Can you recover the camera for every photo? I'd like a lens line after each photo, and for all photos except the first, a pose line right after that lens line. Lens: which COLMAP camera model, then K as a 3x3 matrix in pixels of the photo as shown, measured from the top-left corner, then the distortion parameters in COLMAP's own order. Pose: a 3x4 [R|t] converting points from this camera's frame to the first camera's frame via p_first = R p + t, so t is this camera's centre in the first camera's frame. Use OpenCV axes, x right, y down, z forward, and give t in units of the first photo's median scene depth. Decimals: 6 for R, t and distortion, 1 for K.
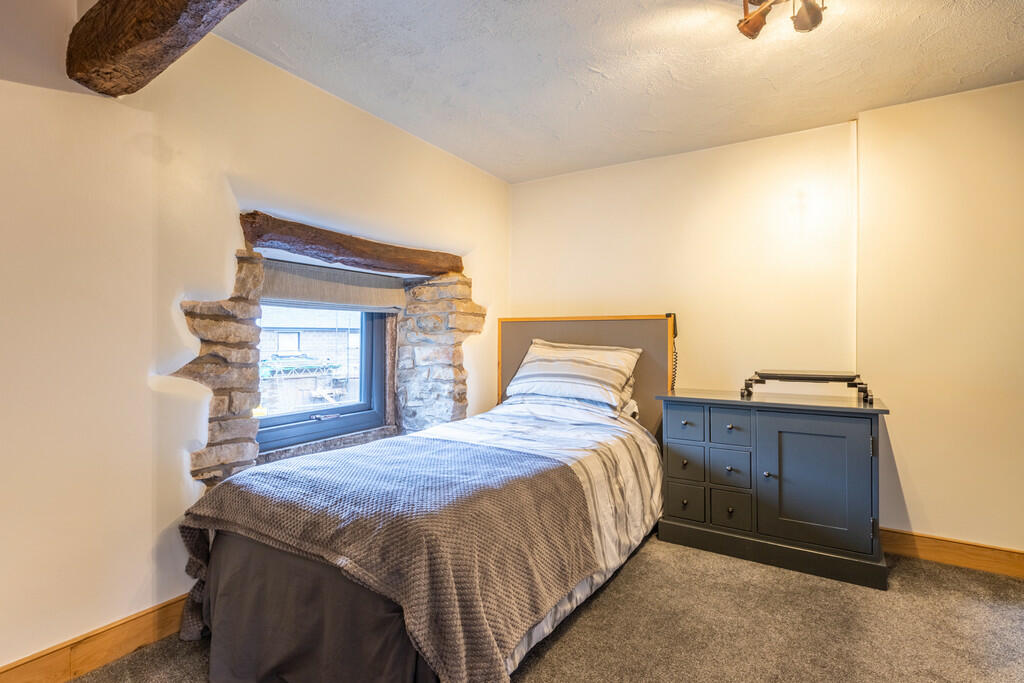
lens RADIAL K [[494.8, 0, 512.0], [0, 494.8, 341.5], [0, 0, 1]] dist [-0.001513, -0.000513]
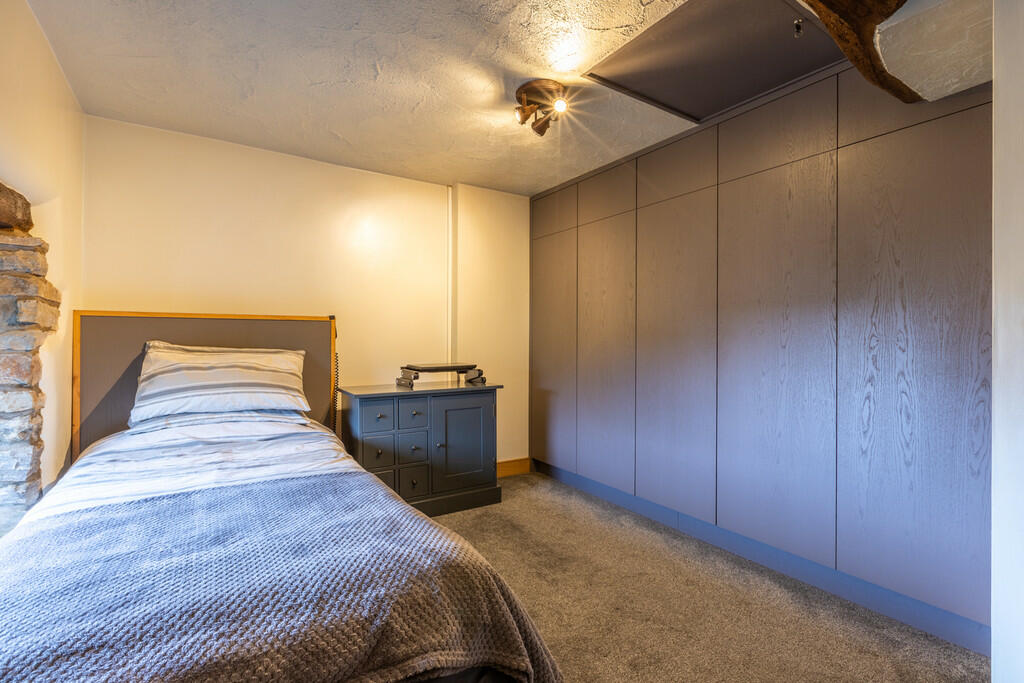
lens RADIAL K [[452.2, 0, 499.1], [0, 452.2, 337.6], [0, 0, 1]] dist [0.000617, 0.000115]
pose [[0.446455, 0.001940, 0.894804, -0.436725], [0.006391, 0.999965, -0.005357, -0.004191], [-0.894783, 0.008111, 0.446427, 0.308544]]
